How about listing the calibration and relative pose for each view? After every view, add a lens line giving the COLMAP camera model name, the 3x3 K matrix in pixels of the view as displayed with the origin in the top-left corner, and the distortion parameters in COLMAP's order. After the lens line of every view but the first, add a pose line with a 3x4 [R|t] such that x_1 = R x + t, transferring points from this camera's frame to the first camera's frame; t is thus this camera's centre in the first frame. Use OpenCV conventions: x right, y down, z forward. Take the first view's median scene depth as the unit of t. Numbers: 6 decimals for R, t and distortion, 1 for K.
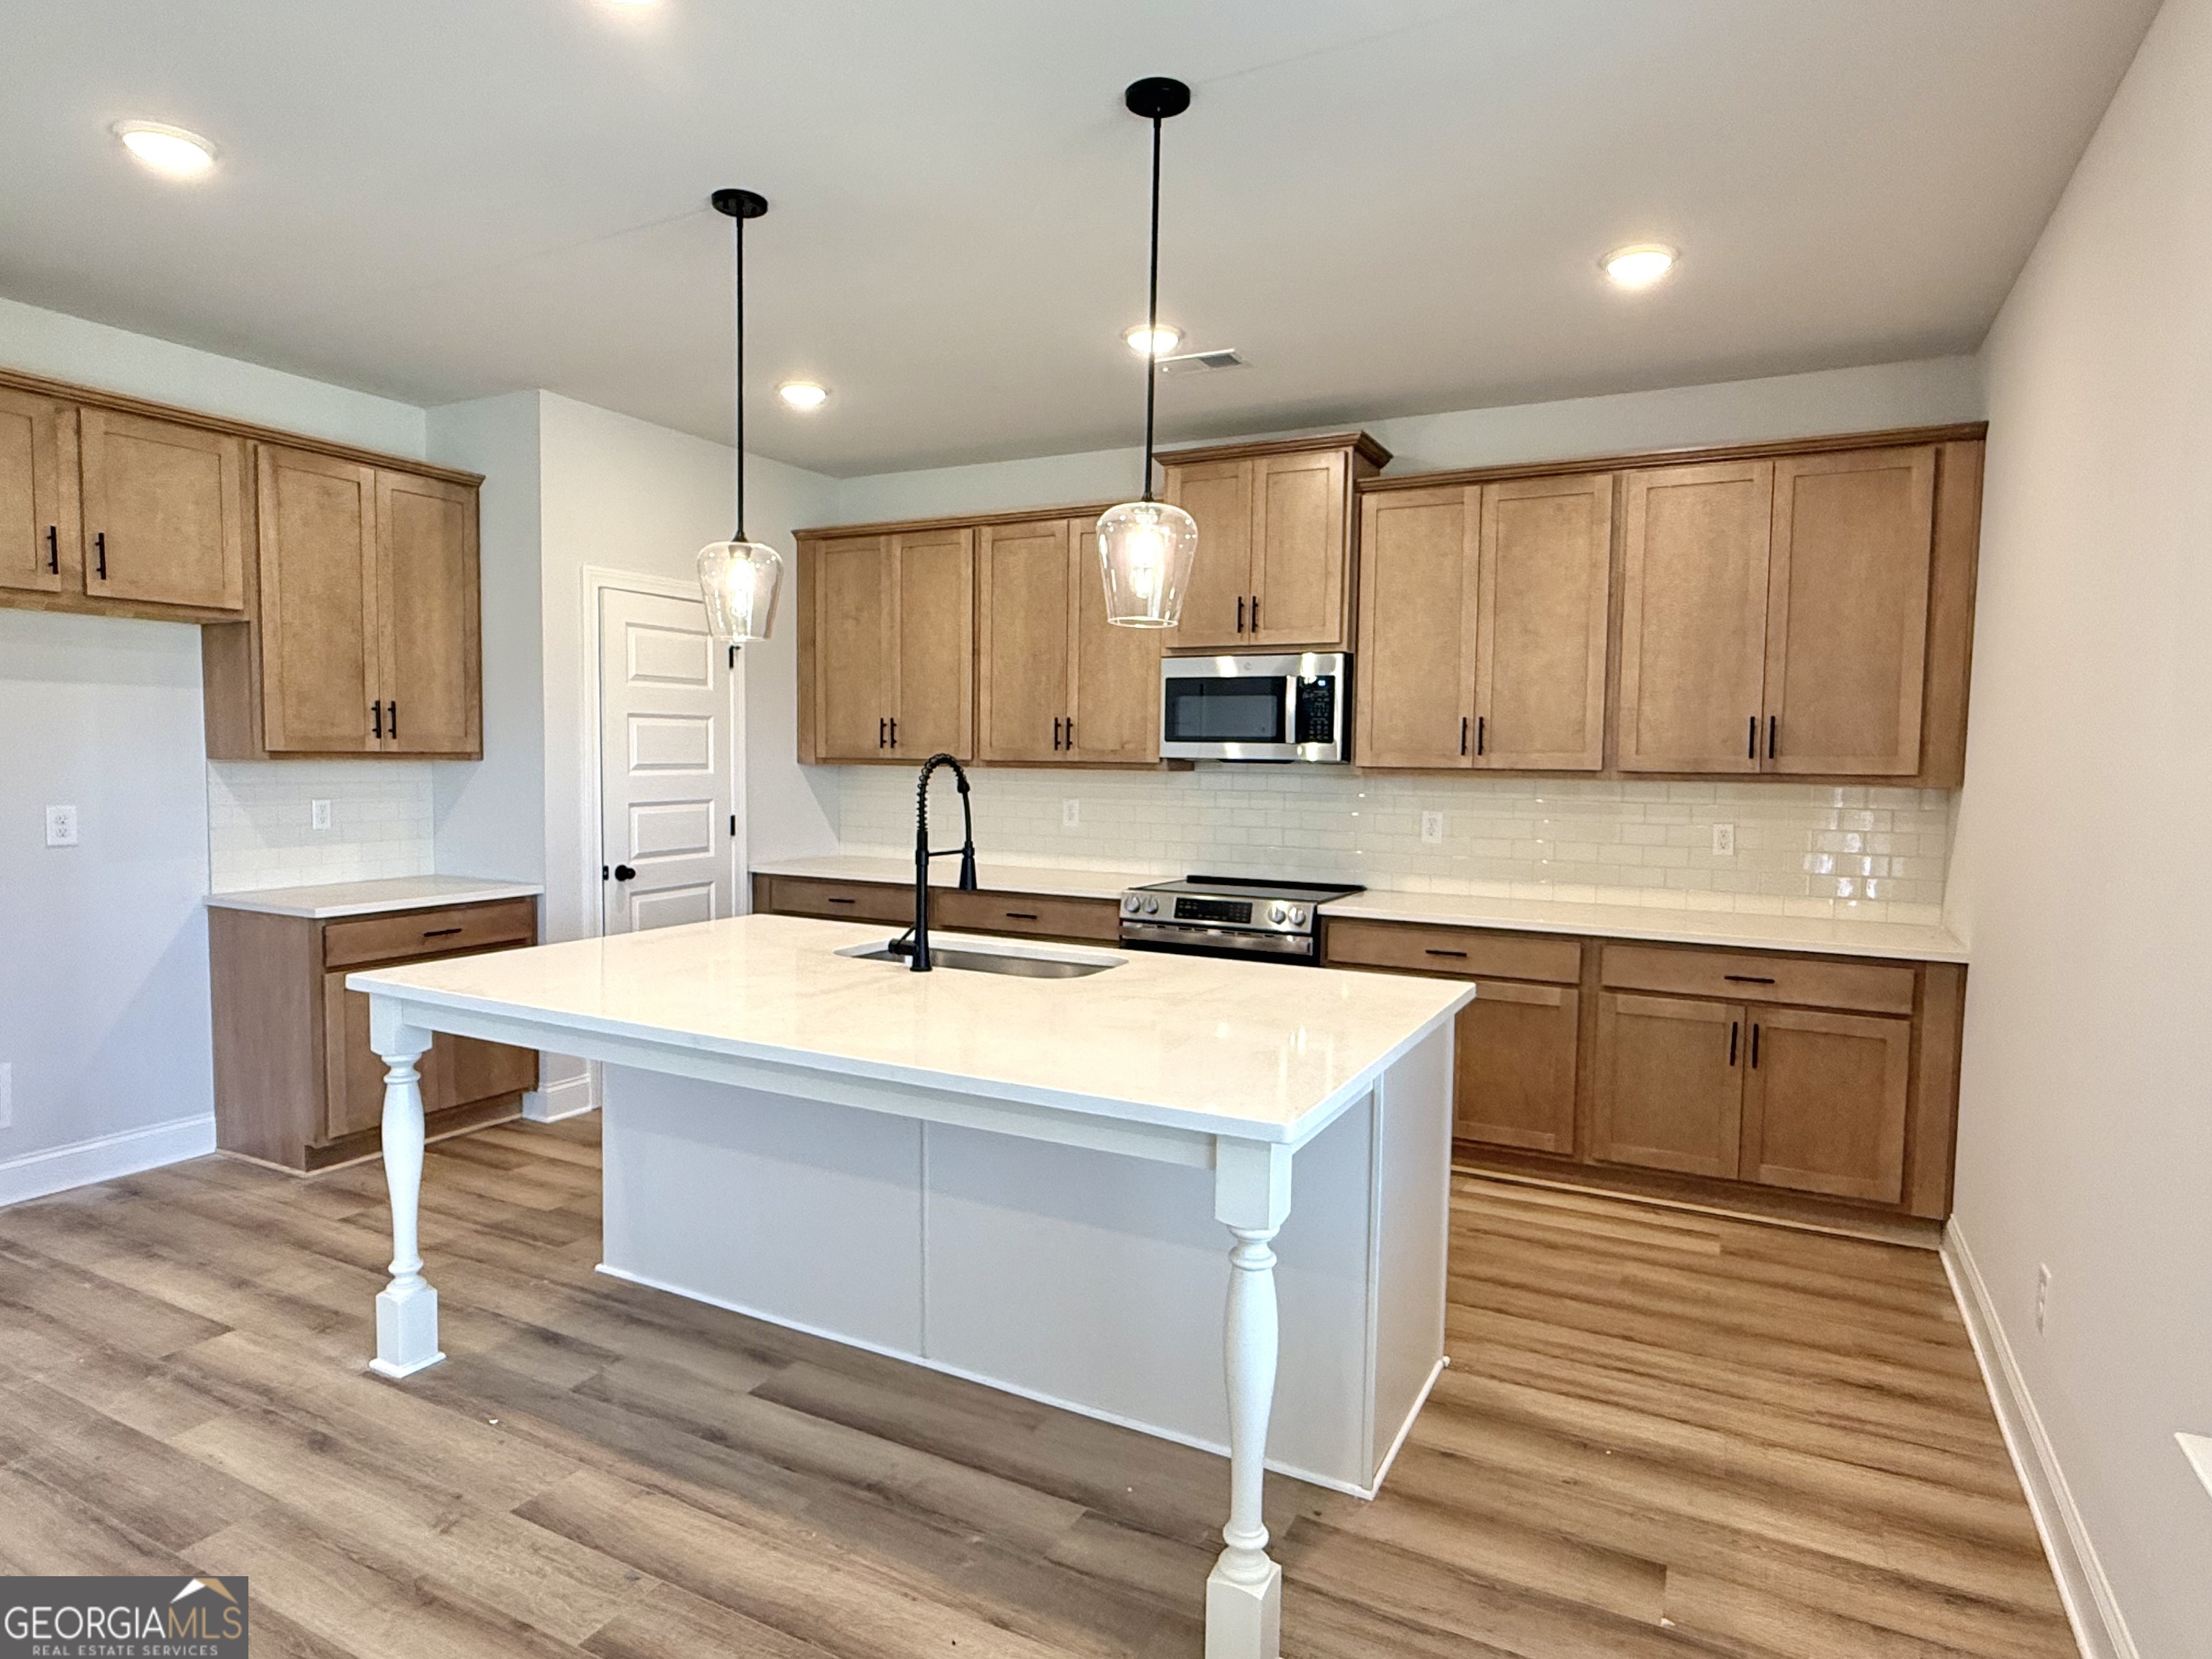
lens RADIAL K [[1271.1, 0, 1110.9], [0, 1271.1, 831.7], [0, 0, 1]] dist [0.000261, 0.008860]
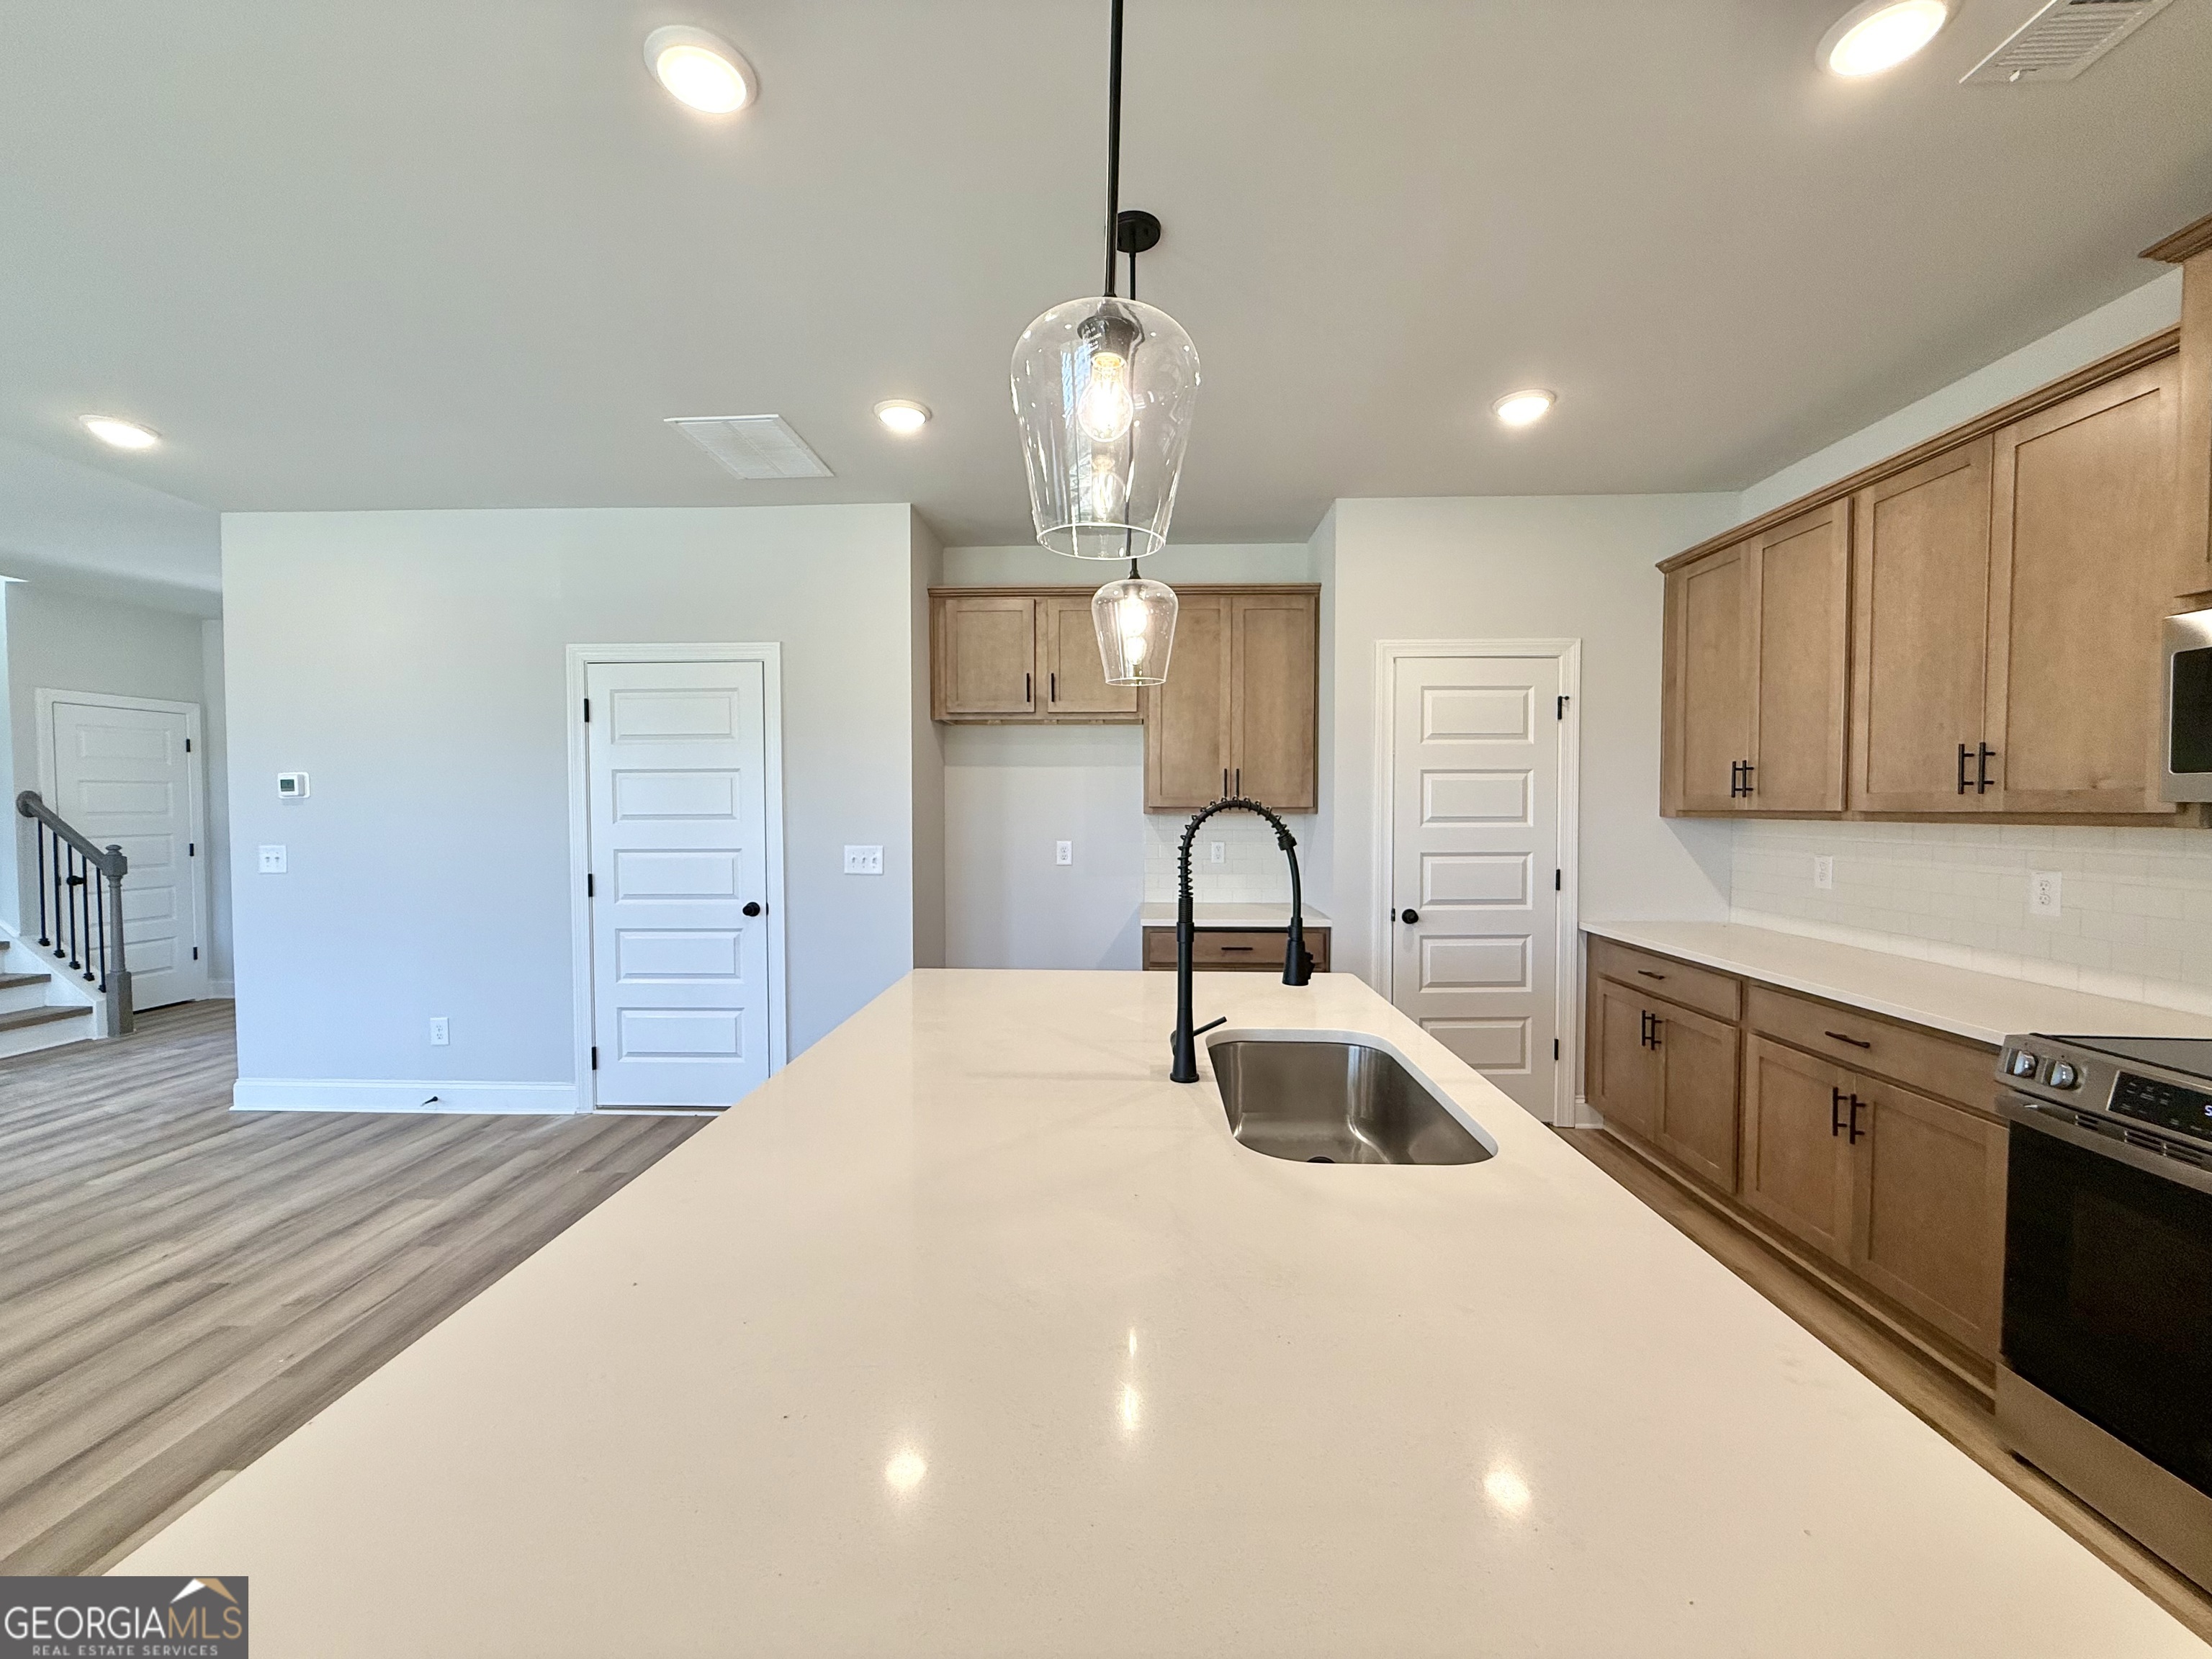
lens RADIAL K [[881.8, 0, 1100.6], [0, 881.8, 829.9], [0, 0, 1]] dist [-0.002463, 0.000550]
pose [[0.426329, 0.012247, -0.904485, 0.204465], [-0.051594, 0.998610, -0.010797, -0.021852], [0.903096, 0.051269, 0.426368, 0.485760]]
